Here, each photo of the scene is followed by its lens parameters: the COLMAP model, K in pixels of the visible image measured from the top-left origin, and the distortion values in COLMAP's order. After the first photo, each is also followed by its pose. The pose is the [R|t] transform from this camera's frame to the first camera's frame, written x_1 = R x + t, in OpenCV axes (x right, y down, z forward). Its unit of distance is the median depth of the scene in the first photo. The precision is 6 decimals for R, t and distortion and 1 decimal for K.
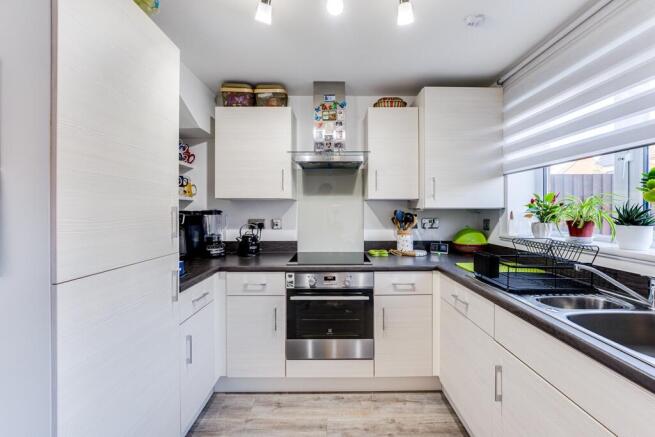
lens RADIAL K [[269.1, 0, 335.6], [0, 269.1, 211.3], [0, 0, 1]] dist [-0.013150, 0.000453]
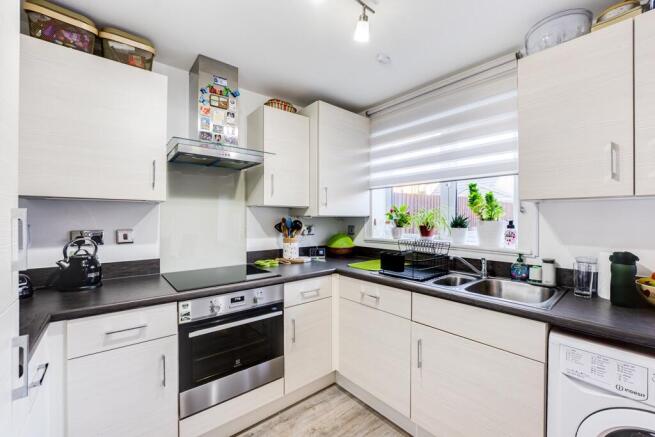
lens RADIAL K [[269.1, 0, 331.5], [0, 269.1, 218.1], [0, 0, 1]] dist [-0.013150, 0.000453]
pose [[0.767409, 0.002439, 0.641153, -0.311102], [-0.002688, 0.999996, -0.000587, -0.001937], [-0.641152, -0.001273, 0.767413, 0.162959]]
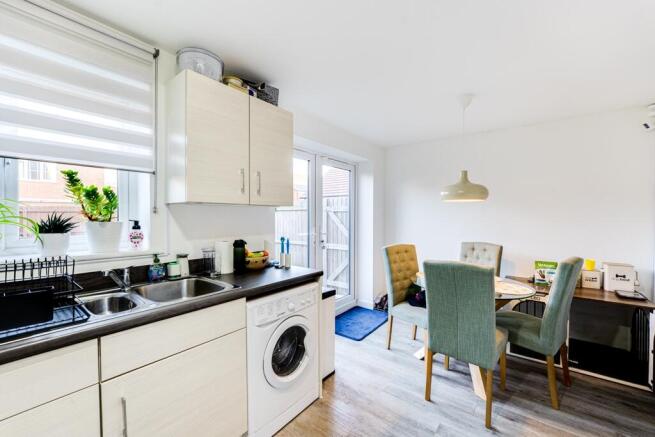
lens RADIAL K [[269.1, 0, 330.8], [0, 269.1, 220.7], [0, 0, 1]] dist [-0.013150, 0.000453]
pose [[-0.784807, -0.012088, 0.619622, -0.261508], [-0.000496, 0.999822, 0.018877, -0.011601], [-0.619739, 0.014508, -0.784674, 0.721816]]
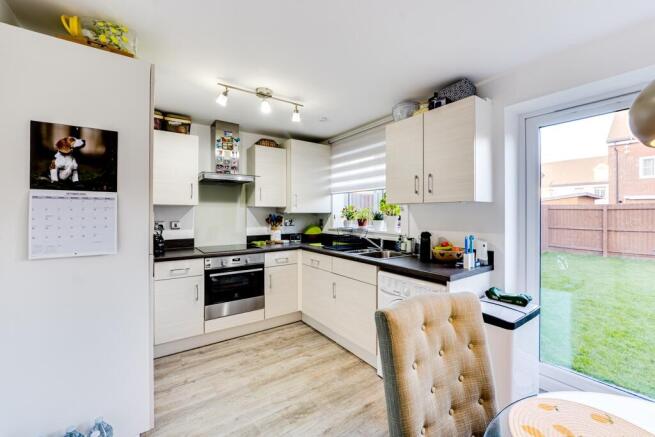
lens RADIAL K [[269.1, 0, 332.2], [0, 269.1, 212.6], [0, 0, 1]] dist [-0.013150, 0.000453]
pose [[0.816863, 0.002494, 0.576826, -0.419433], [0.000437, 0.999988, -0.004943, -0.004453], [-0.576831, 0.004290, 0.816852, -0.498668]]
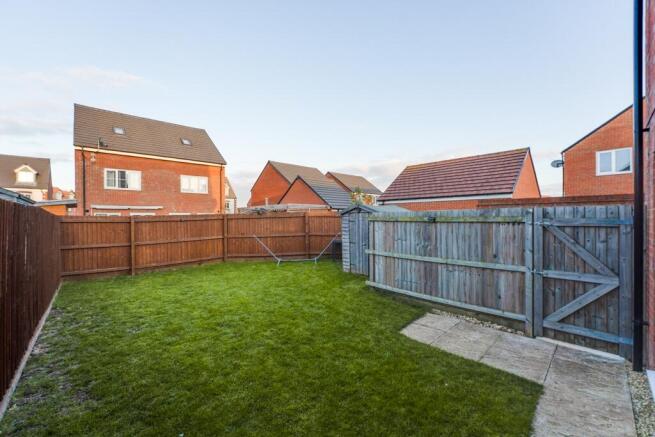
lens RADIAL K [[269.1, 0, 323.8], [0, 269.1, 216.8], [0, 0, 1]] dist [-0.013150, 0.000453]
pose [[-0.670448, 0.005604, 0.741935, 1.052350], [0.011018, 0.999936, 0.002403, -0.139142], [-0.741875, 0.009786, -0.670467, 1.111389]]
